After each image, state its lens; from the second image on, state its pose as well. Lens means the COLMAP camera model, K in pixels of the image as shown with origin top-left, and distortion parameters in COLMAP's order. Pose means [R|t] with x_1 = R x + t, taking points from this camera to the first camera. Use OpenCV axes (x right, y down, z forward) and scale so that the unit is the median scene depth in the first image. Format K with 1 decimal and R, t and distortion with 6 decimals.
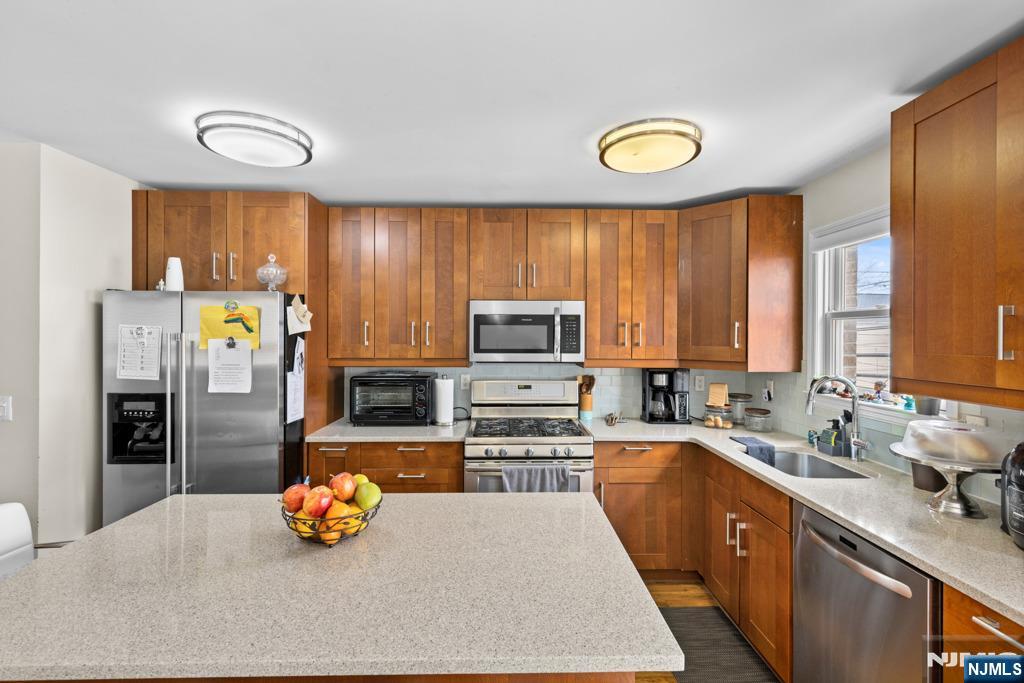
lens RADIAL K [[457.2, 0, 515.8], [0, 457.2, 336.5], [0, 0, 1]] dist [0.001935, 0.000040]
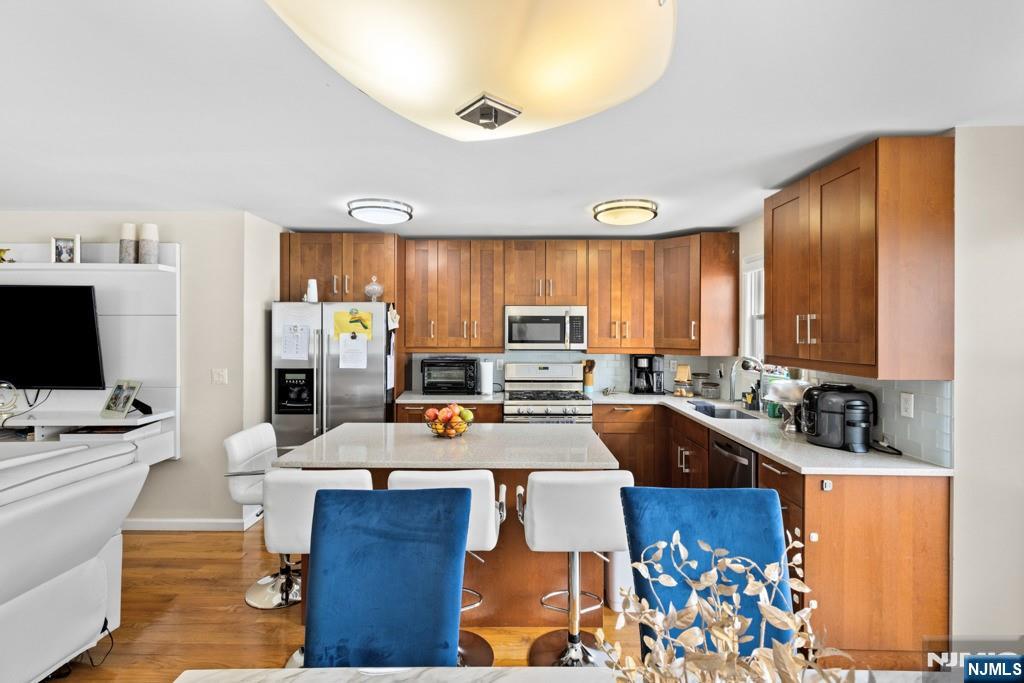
lens RADIAL K [[467.3, 0, 511.0], [0, 467.3, 331.7], [0, 0, 1]] dist [0.000279, -0.000033]
pose [[0.999485, -0.001150, -0.032082, -0.037346], [0.001144, 0.999999, -0.000211, 0.000926], [0.032083, 0.000174, 0.999485, -0.452654]]
